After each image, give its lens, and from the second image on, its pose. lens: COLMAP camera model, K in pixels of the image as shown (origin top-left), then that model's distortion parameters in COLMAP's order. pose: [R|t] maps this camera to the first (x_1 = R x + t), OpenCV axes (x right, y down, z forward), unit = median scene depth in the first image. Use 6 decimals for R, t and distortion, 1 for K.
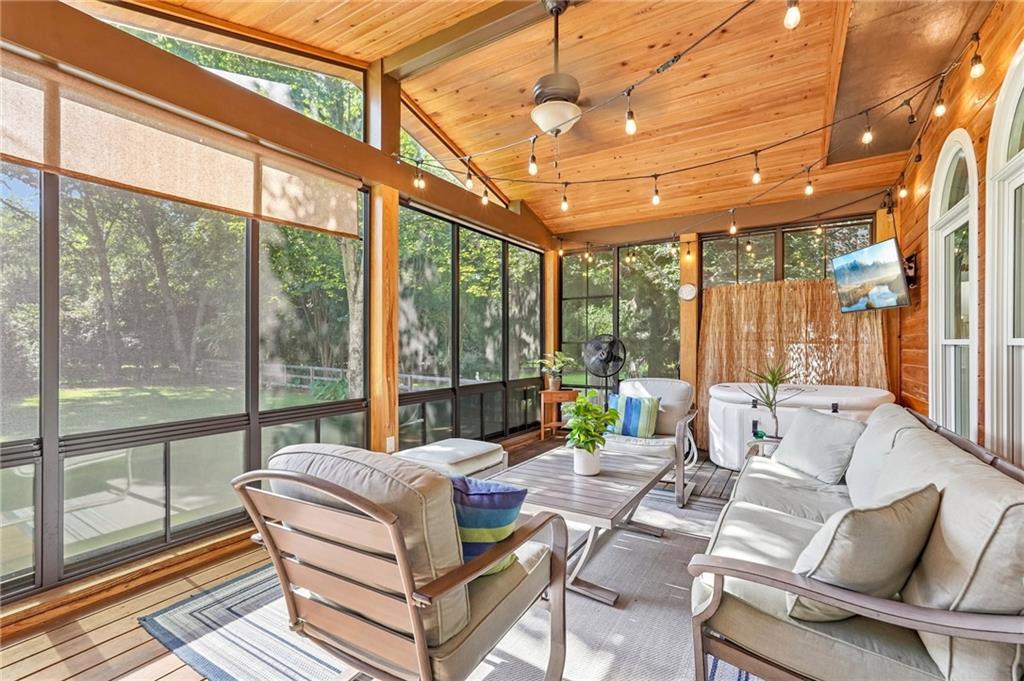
lens RADIAL K [[455.2, 0, 509.3], [0, 455.2, 341.6], [0, 0, 1]] dist [0.003230, 0.001715]
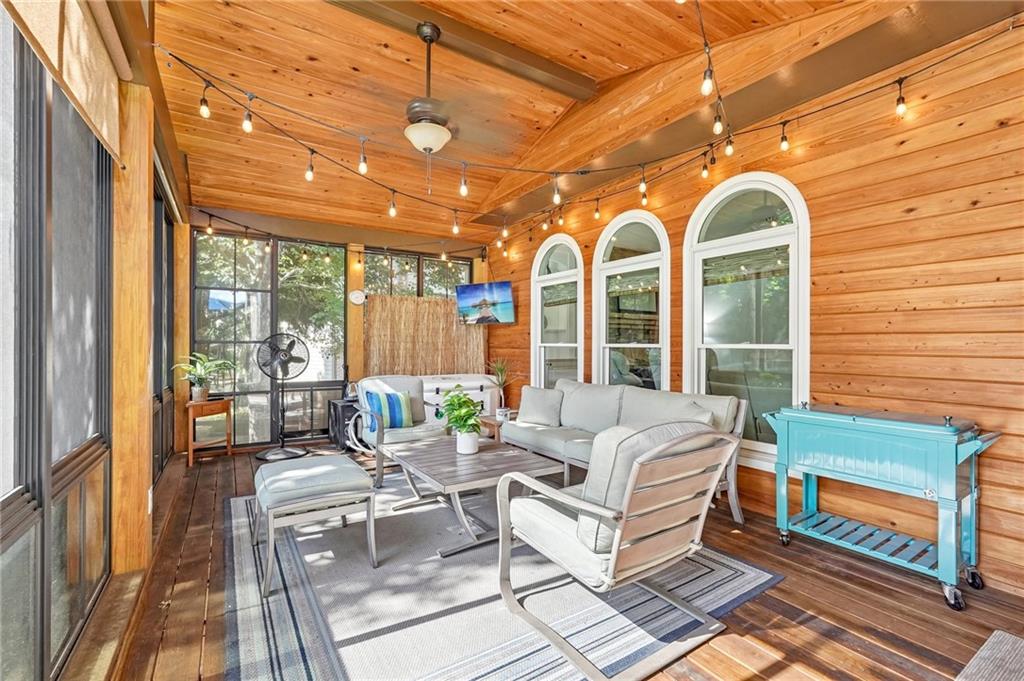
lens RADIAL K [[455.2, 0, 509.5], [0, 455.2, 345.0], [0, 0, 1]] dist [0.003230, 0.001715]
pose [[0.436209, 0.004619, 0.899834, -0.473299], [-0.004165, 0.999986, -0.003114, 0.009035], [-0.899836, -0.002389, 0.436222, 0.204808]]
